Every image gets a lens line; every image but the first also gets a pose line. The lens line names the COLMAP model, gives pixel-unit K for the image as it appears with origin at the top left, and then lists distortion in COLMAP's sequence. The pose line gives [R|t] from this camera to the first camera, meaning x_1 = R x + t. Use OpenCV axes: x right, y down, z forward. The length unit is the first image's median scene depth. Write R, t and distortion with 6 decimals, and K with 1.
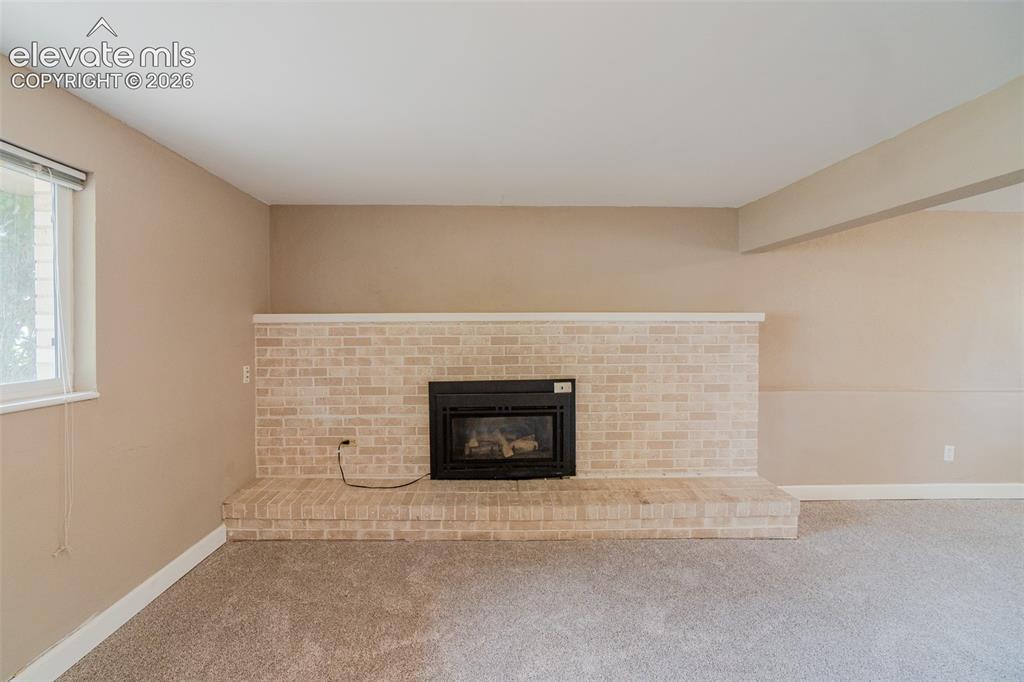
lens RADIAL K [[442.5, 0, 497.5], [0, 442.5, 333.4], [0, 0, 1]] dist [-0.009033, 0.002268]
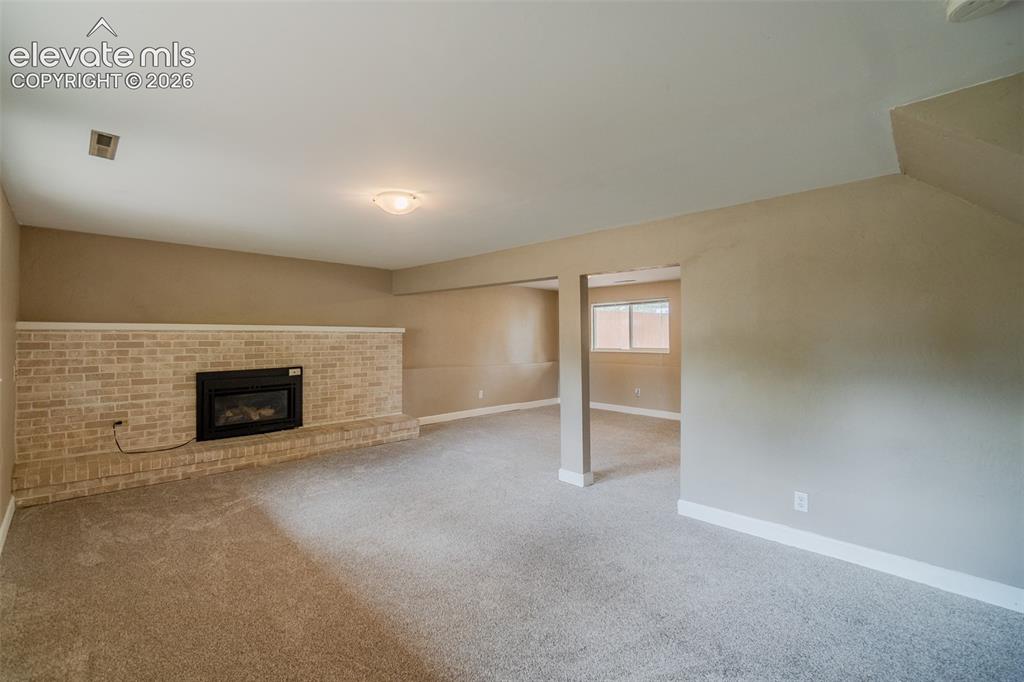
lens RADIAL K [[442.5, 0, 510.8], [0, 442.5, 336.6], [0, 0, 1]] dist [-0.009033, 0.002268]
pose [[0.715144, 0.003840, 0.698967, -0.422057], [0.002179, 0.999968, -0.007723, 0.006750], [-0.698974, 0.007046, 0.715112, -0.718168]]
